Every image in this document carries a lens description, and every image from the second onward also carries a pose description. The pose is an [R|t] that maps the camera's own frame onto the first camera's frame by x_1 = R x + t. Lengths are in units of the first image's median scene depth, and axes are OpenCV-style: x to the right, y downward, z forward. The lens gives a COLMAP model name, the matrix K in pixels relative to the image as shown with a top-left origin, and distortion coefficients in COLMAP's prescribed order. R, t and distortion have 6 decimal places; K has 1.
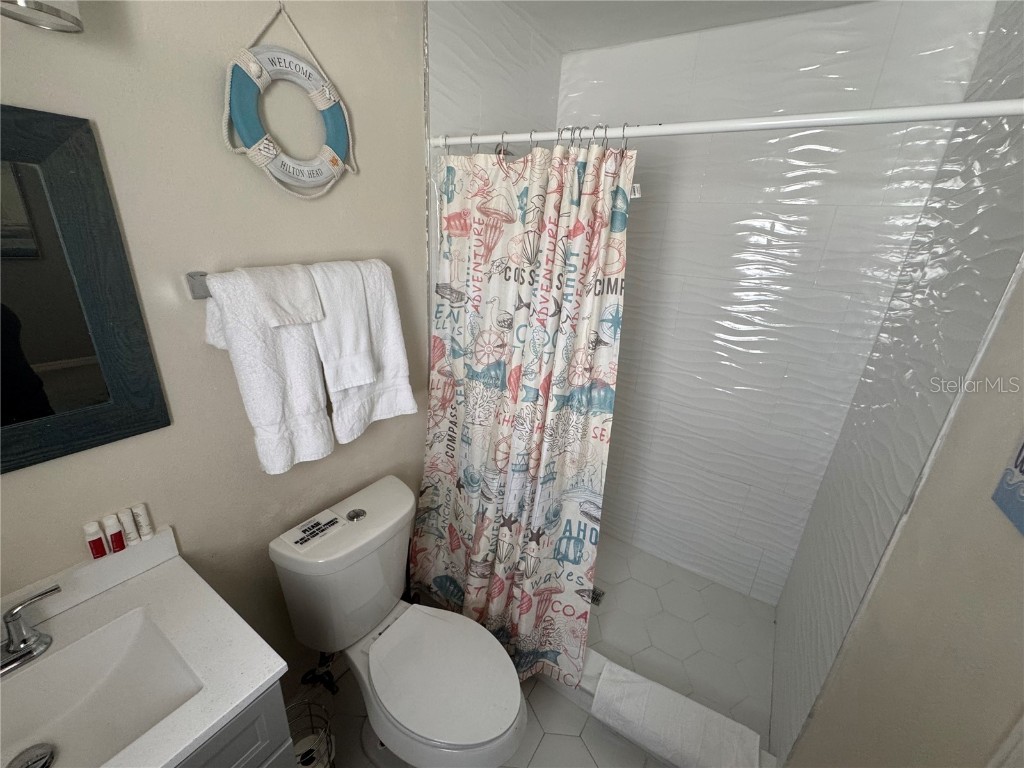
lens RADIAL K [[408.9, 0, 512.0], [0, 408.9, 384.0], [0, 0, 1]] dist [-0.002023, -0.000437]
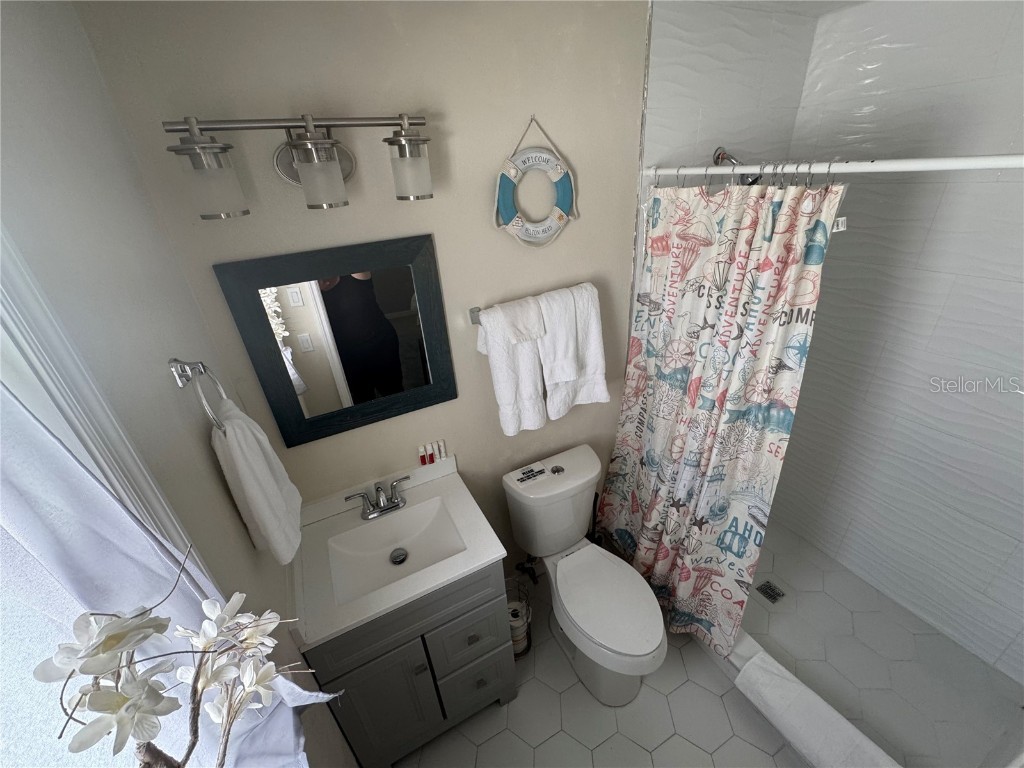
lens RADIAL K [[408.9, 0, 512.0], [0, 408.9, 384.0], [0, 0, 1]] dist [-0.002023, -0.000437]
pose [[0.856219, 0.128051, -0.500492, 0.147527], [-0.063678, 0.987566, 0.143732, -0.162333], [0.512674, -0.091196, 0.853726, -0.242764]]
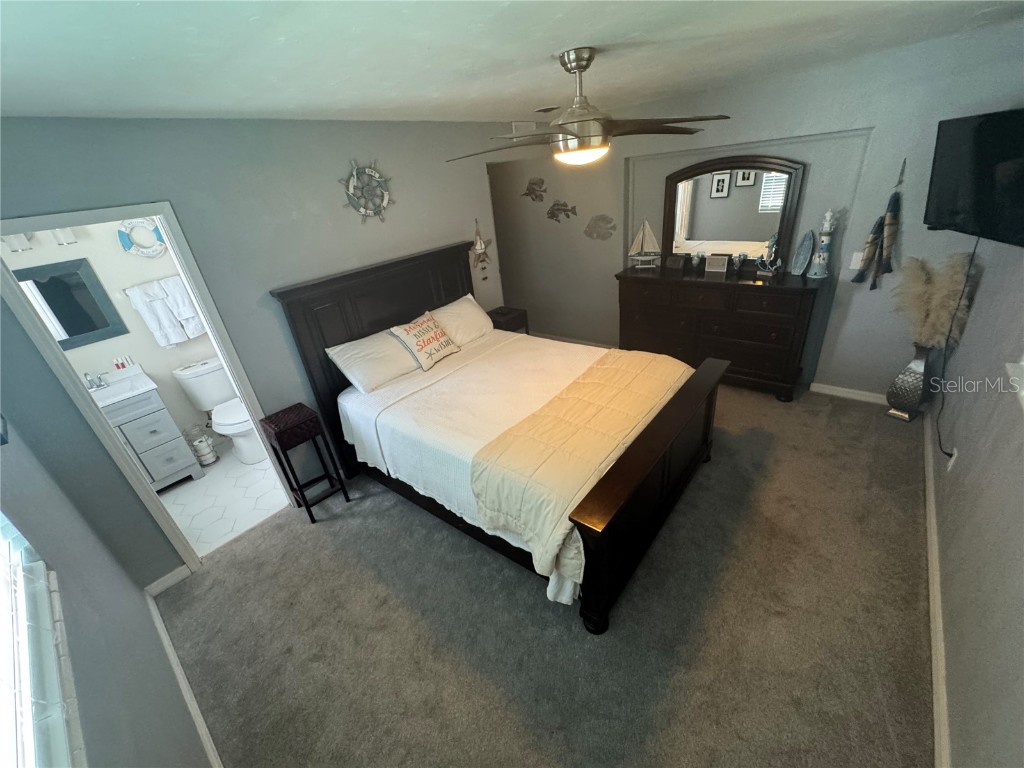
lens RADIAL K [[408.9, 0, 512.0], [0, 408.9, 384.0], [0, 0, 1]] dist [-0.002023, -0.000437]
pose [[0.978815, -0.088863, -0.184460, 2.312698], [0.110542, 0.987680, 0.110766, 0.392087], [0.172344, -0.128810, 0.976578, -1.486056]]
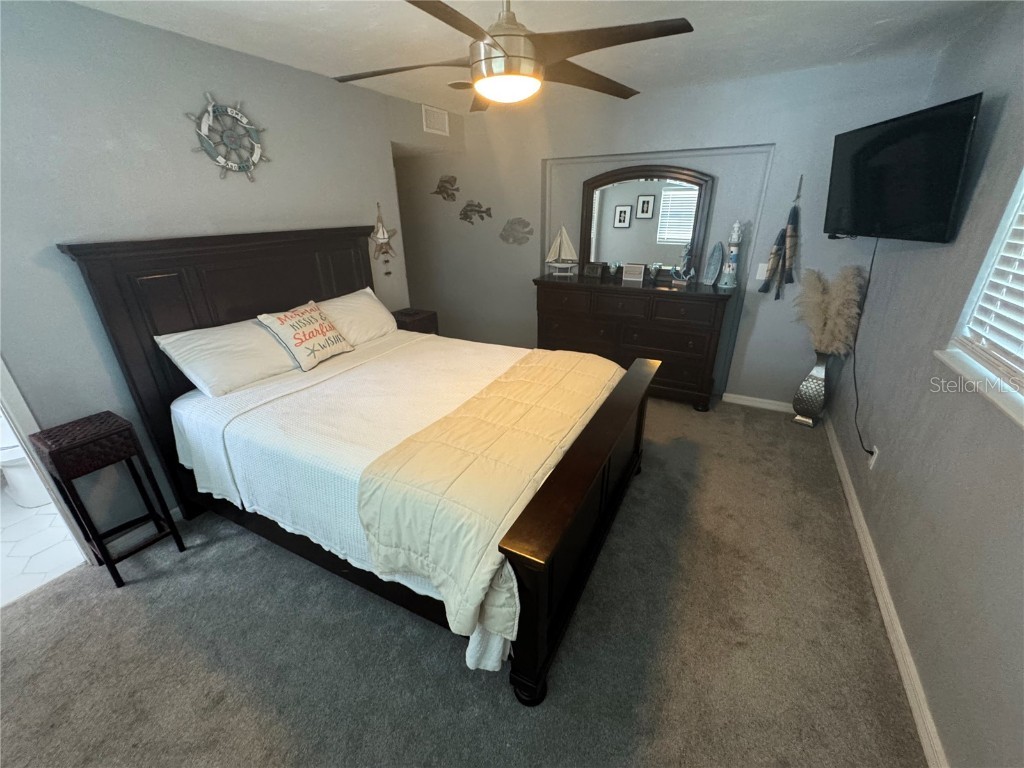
lens RADIAL K [[408.9, 0, 512.0], [0, 408.9, 384.0], [0, 0, 1]] dist [-0.002023, -0.000437]
pose [[0.994644, -0.094481, 0.041911, 2.196757], [0.091901, 0.993975, 0.059730, 0.652782], [-0.047302, -0.055558, 0.997334, -0.943109]]
